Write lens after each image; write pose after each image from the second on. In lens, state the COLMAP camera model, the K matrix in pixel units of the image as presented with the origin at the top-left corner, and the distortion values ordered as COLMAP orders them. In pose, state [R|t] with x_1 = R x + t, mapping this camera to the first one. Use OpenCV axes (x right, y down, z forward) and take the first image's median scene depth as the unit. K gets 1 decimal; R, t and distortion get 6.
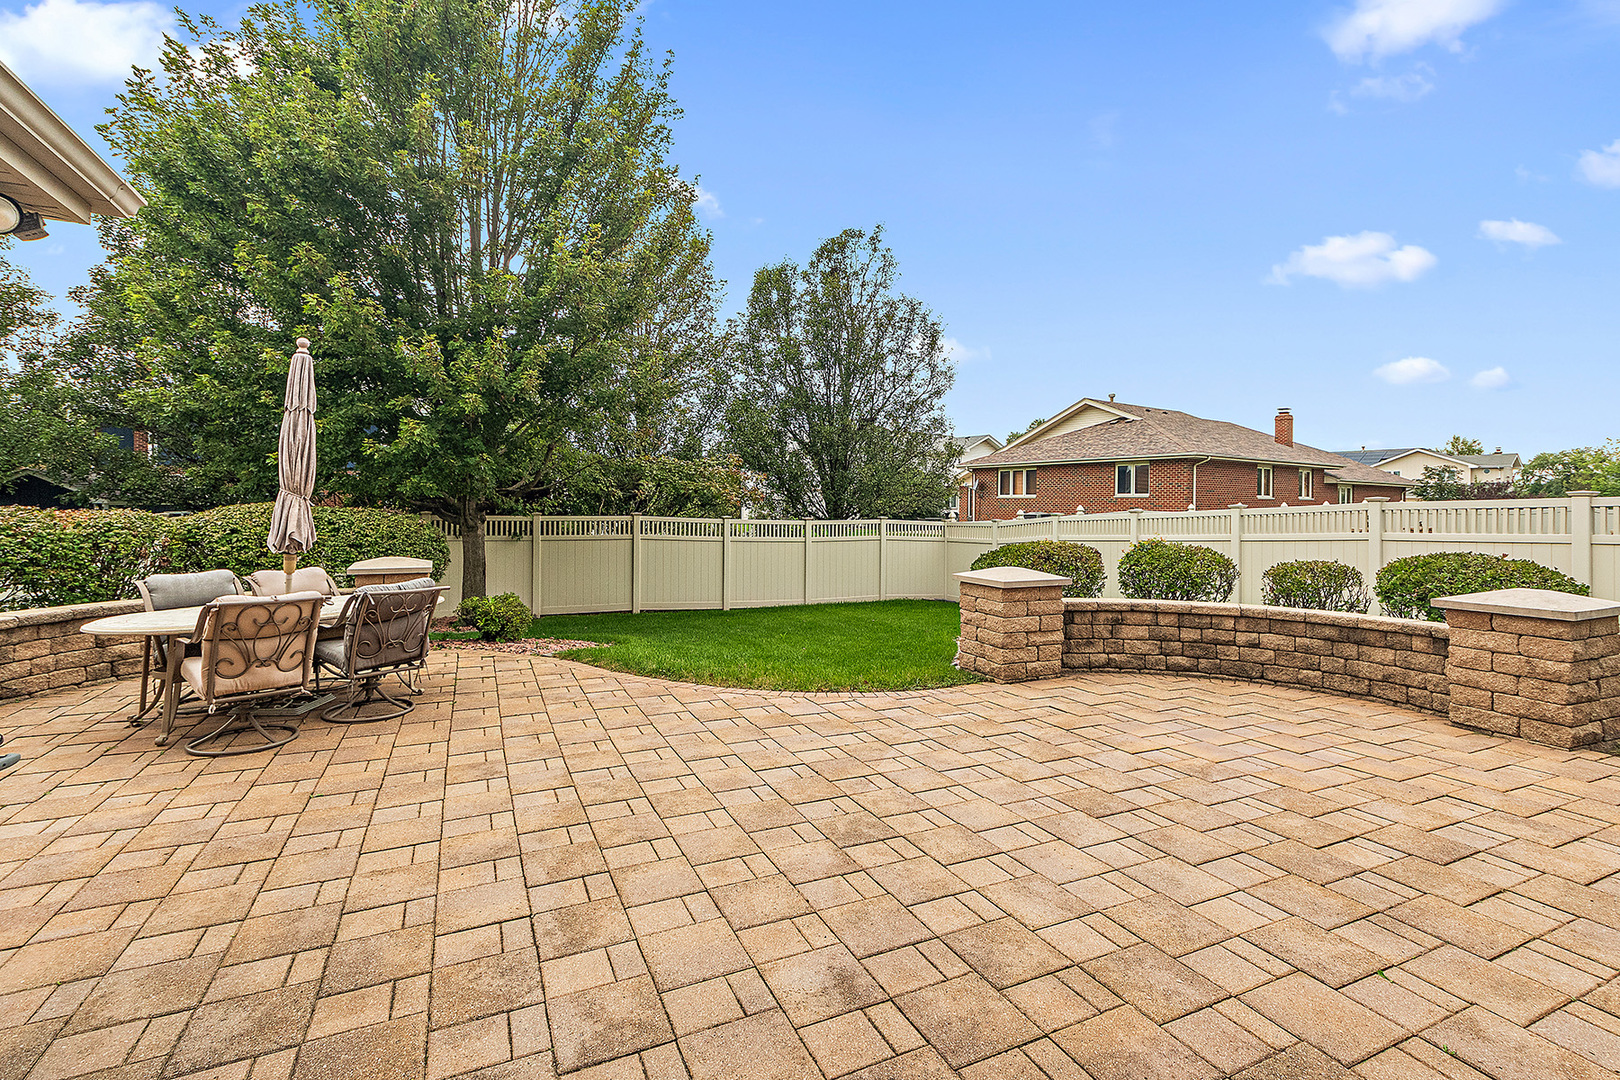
lens RADIAL K [[729.1, 0, 810.0], [0, 729.1, 540.0], [0, 0, 1]] dist [-0.001336, -0.000667]
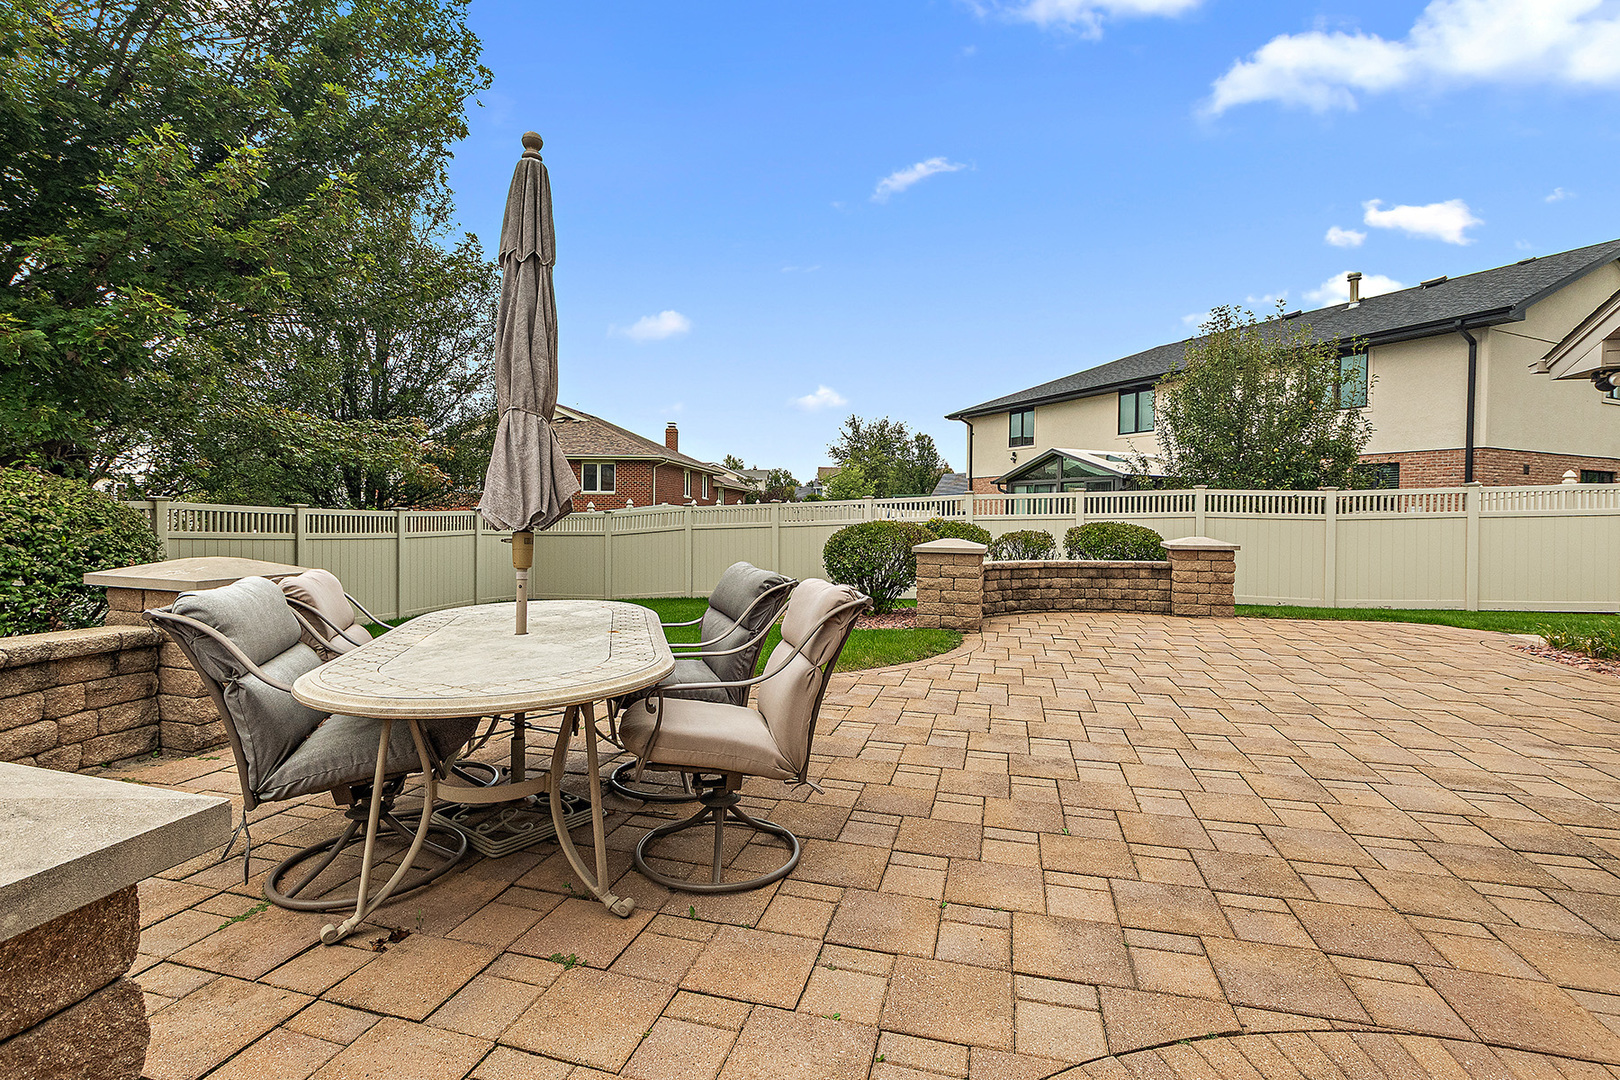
lens RADIAL K [[729.1, 0, 810.0], [0, 729.1, 540.0], [0, 0, 1]] dist [-0.001336, -0.000667]
pose [[0.658885, -0.027677, 0.751734, -0.792525], [0.028391, 0.999526, 0.011916, 0.019602], [-0.751707, 0.013491, 0.659359, 0.393990]]
